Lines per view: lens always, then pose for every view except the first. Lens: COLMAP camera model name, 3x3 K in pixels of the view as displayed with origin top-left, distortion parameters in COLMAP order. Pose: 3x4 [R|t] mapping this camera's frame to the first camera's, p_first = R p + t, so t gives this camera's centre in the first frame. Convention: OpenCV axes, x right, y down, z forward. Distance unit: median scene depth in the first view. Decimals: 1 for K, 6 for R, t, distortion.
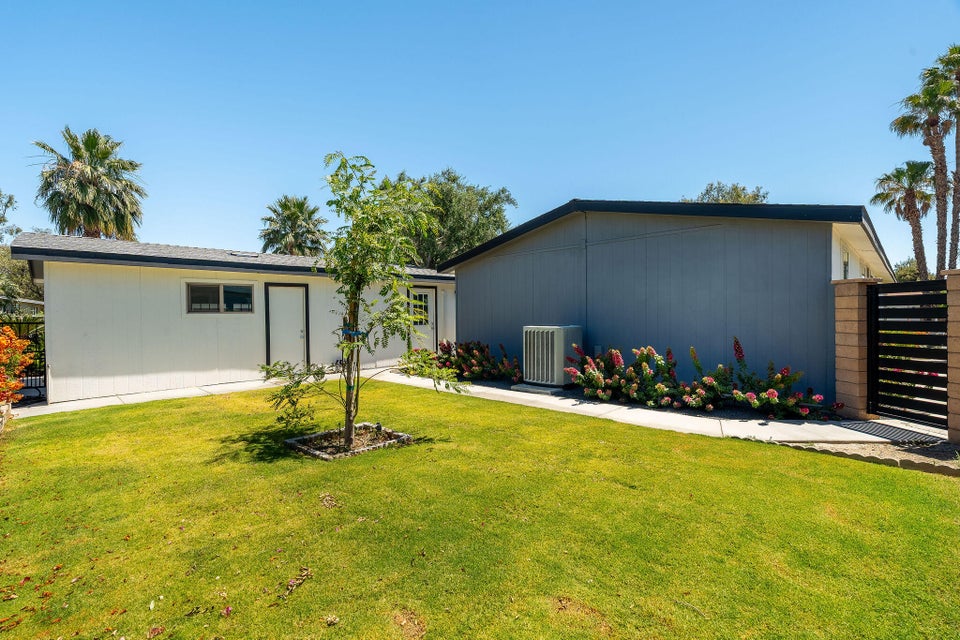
lens RADIAL K [[436.1, 0, 478.9], [0, 436.1, 320.7], [0, 0, 1]] dist [-0.001942, -0.000275]
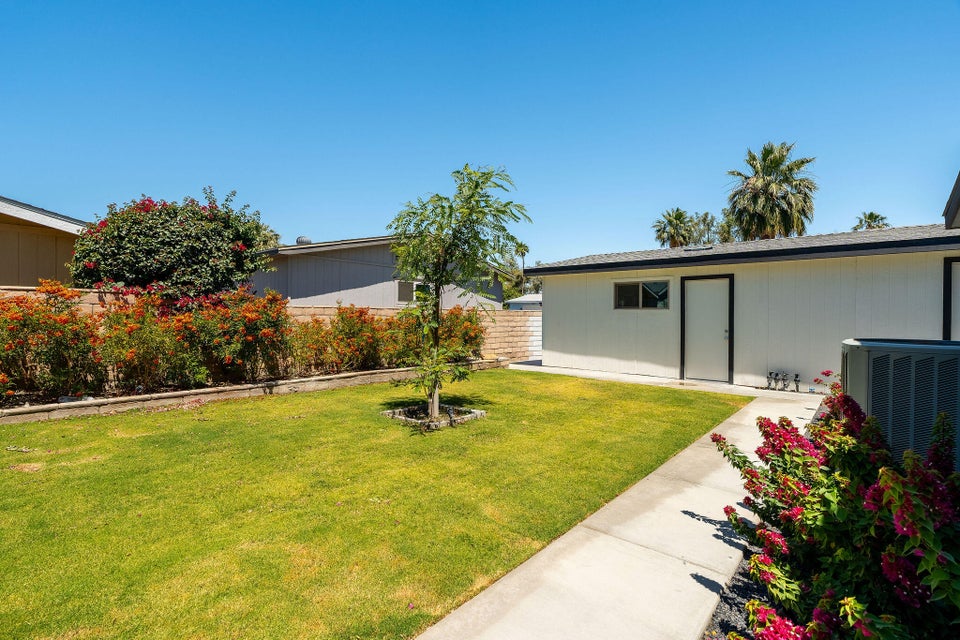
lens RADIAL K [[436.1, 0, 478.9], [0, 436.1, 317.9], [0, 0, 1]] dist [-0.001942, -0.000275]
pose [[0.055896, 0.020808, -0.998220, 0.192155], [-0.020730, 0.999591, 0.019676, -0.003568], [0.998221, 0.019594, 0.056305, 0.226183]]
